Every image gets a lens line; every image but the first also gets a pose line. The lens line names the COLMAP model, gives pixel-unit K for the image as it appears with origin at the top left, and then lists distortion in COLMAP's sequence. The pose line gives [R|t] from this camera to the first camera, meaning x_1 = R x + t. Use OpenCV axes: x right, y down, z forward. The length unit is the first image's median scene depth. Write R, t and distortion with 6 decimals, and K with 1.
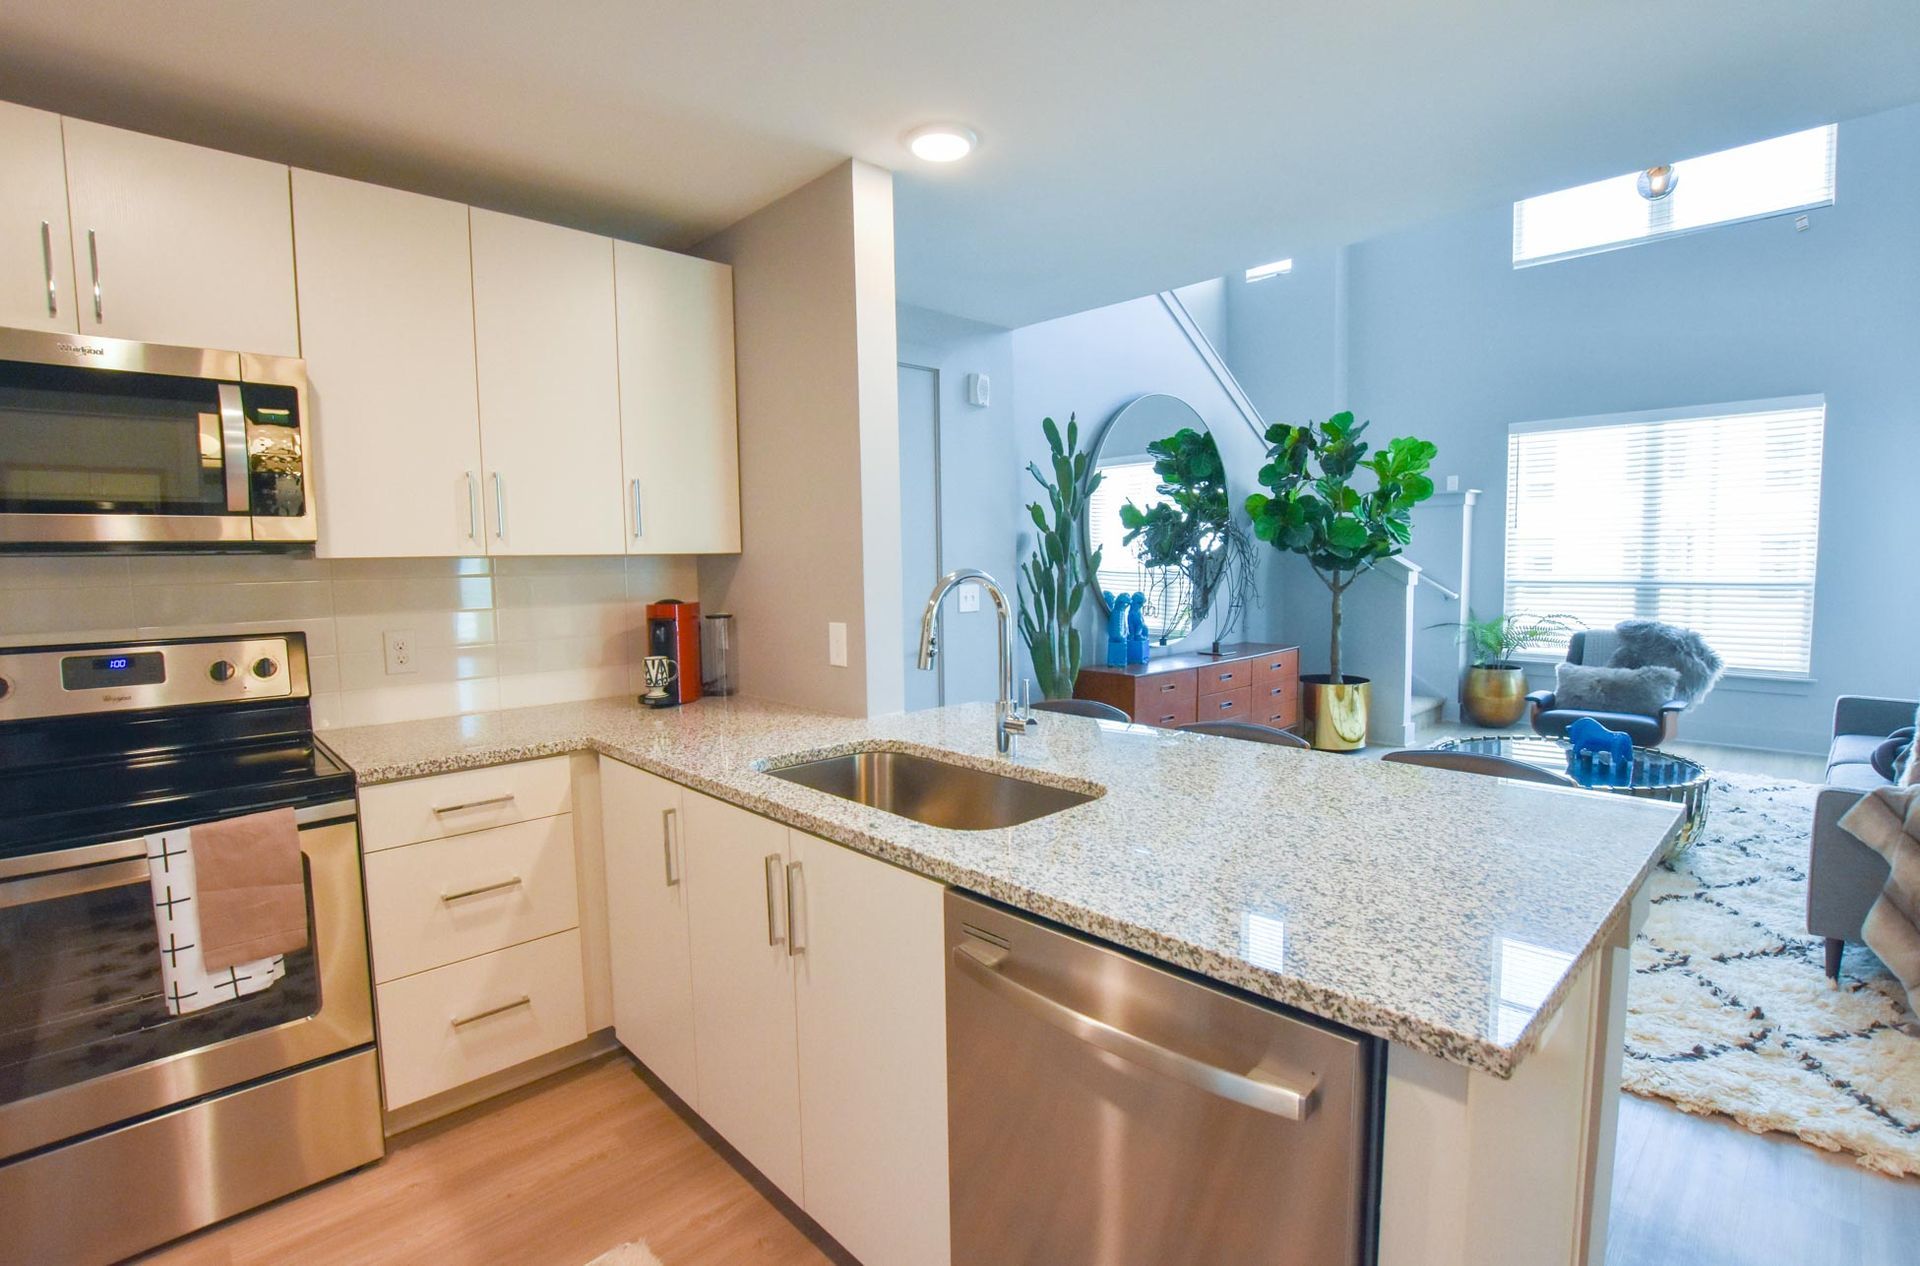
lens RADIAL K [[907.4, 0, 963.5], [0, 907.4, 626.6], [0, 0, 1]] dist [-0.014950, 0.000542]
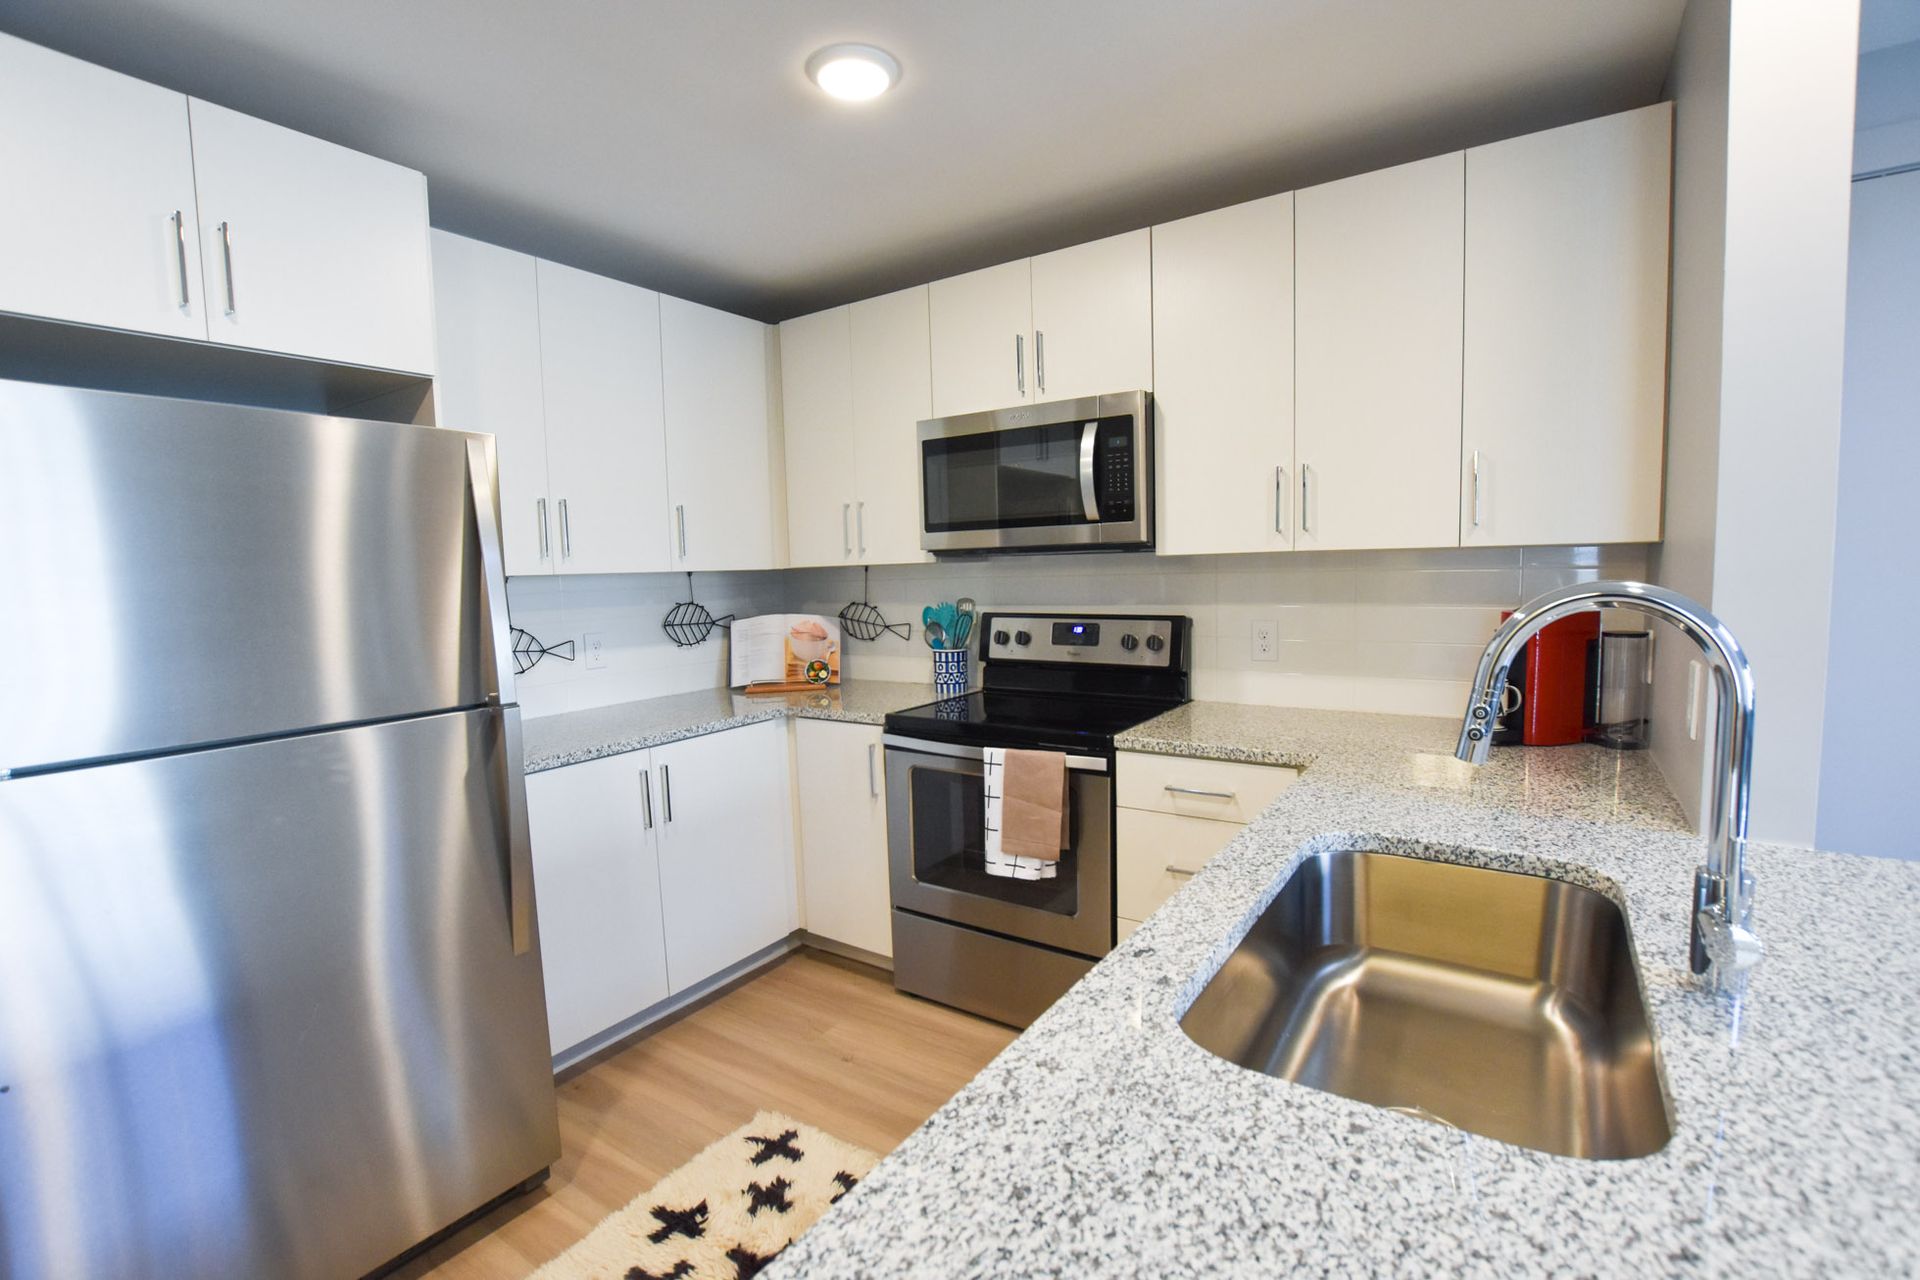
lens RADIAL K [[857.4, 0, 958.9], [0, 857.4, 636.4], [0, 0, 1]] dist [-0.022401, -0.000309]
pose [[0.213898, 0.088107, -0.972875, 0.361865], [-0.055048, 0.995429, 0.078046, -0.046194], [0.975304, 0.036861, 0.217770, 0.537023]]
